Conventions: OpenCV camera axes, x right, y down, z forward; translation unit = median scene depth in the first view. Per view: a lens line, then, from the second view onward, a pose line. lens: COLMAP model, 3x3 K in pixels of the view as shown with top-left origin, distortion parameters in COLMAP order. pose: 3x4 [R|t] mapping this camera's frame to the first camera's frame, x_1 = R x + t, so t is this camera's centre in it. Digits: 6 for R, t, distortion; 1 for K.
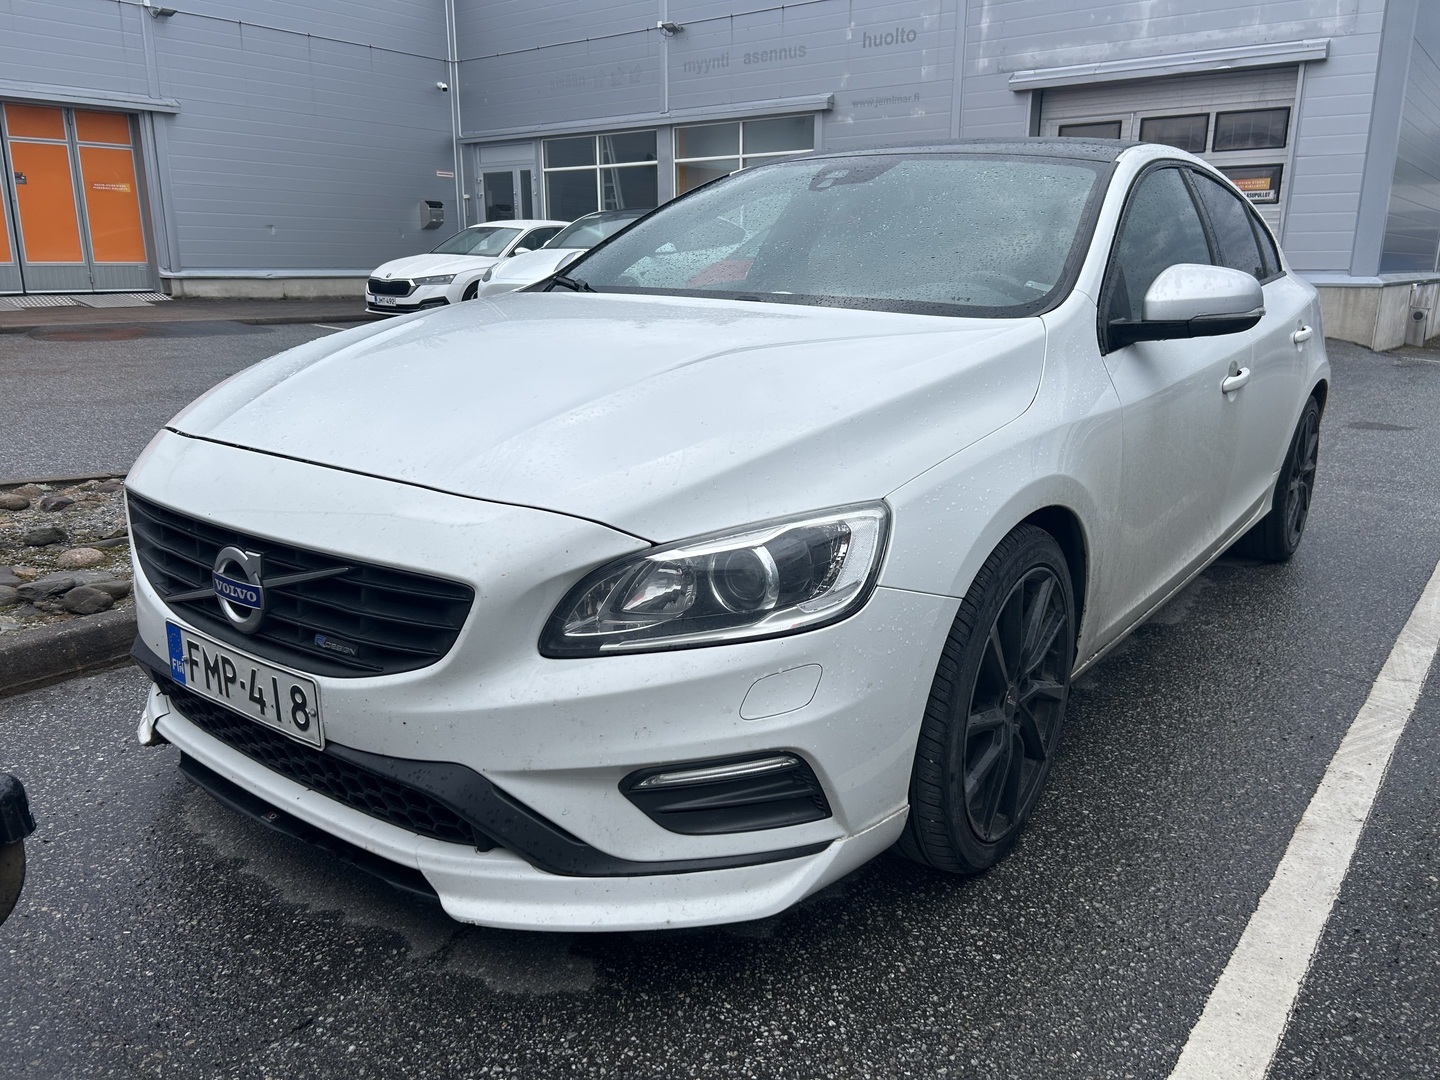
lens RADIAL K [[1091.8, 0, 723.7], [0, 1091.8, 542.7], [0, 0, 1]] dist [-0.005684, 0.003197]
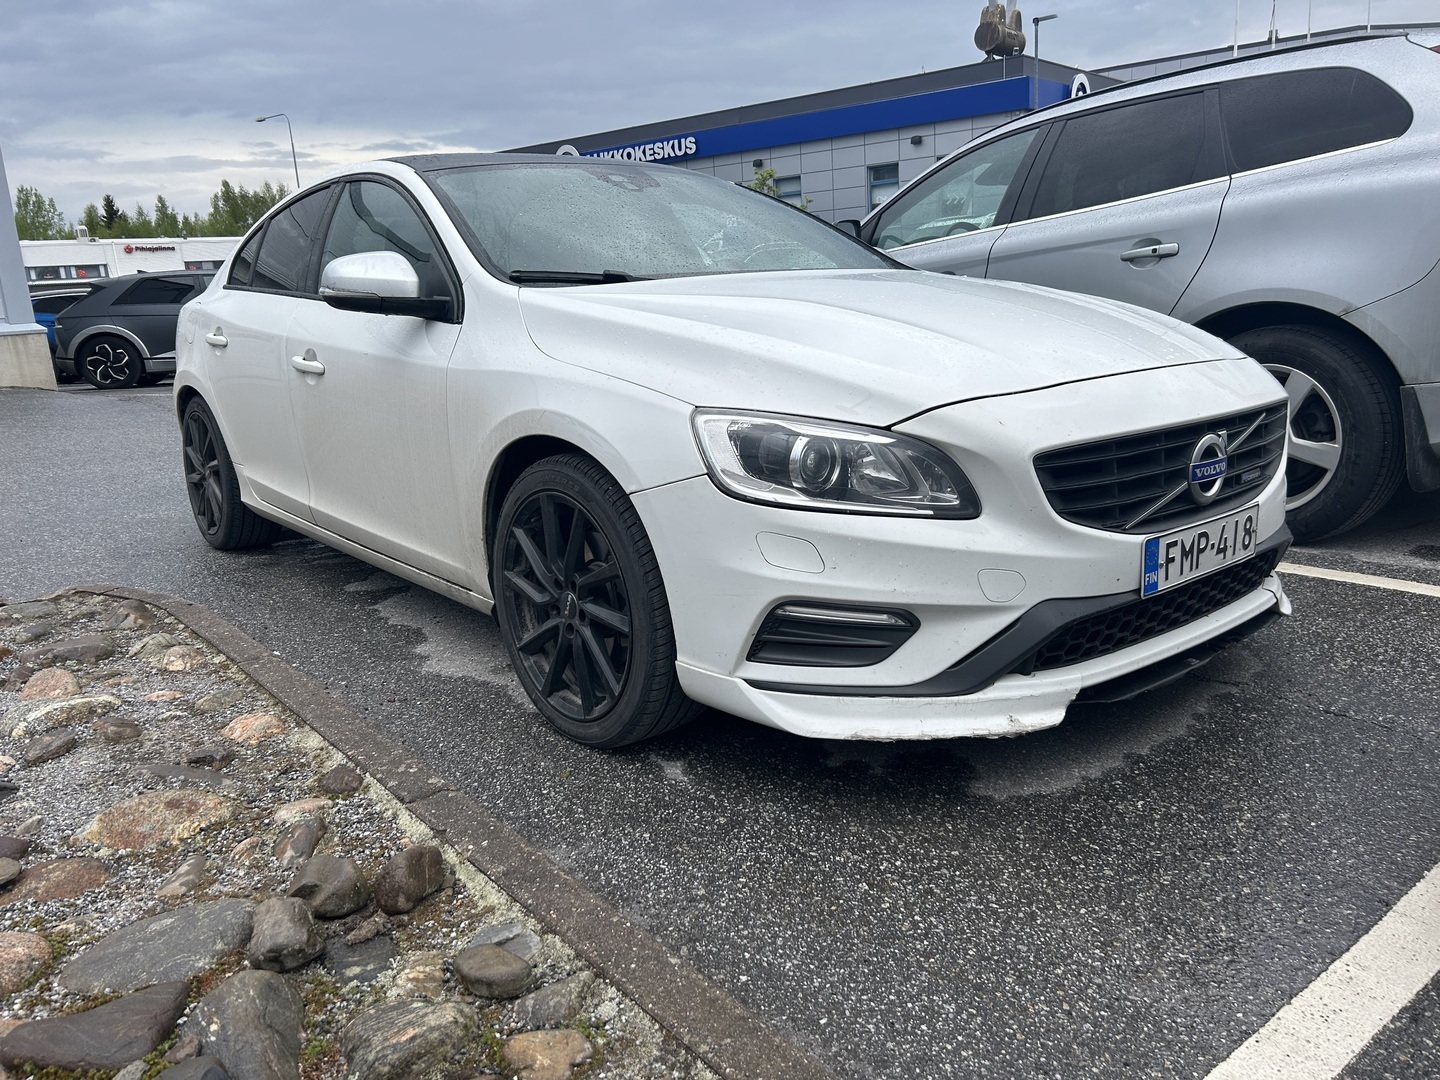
lens RADIAL K [[1091.8, 0, 723.1], [0, 1091.8, 539.4], [0, 0, 1]] dist [-0.005684, 0.003197]
pose [[0.223849, -0.217087, 0.950139, -1.391696], [0.275850, 0.949128, 0.151866, -0.172226], [-0.934772, 0.228101, 0.272345, 0.945945]]
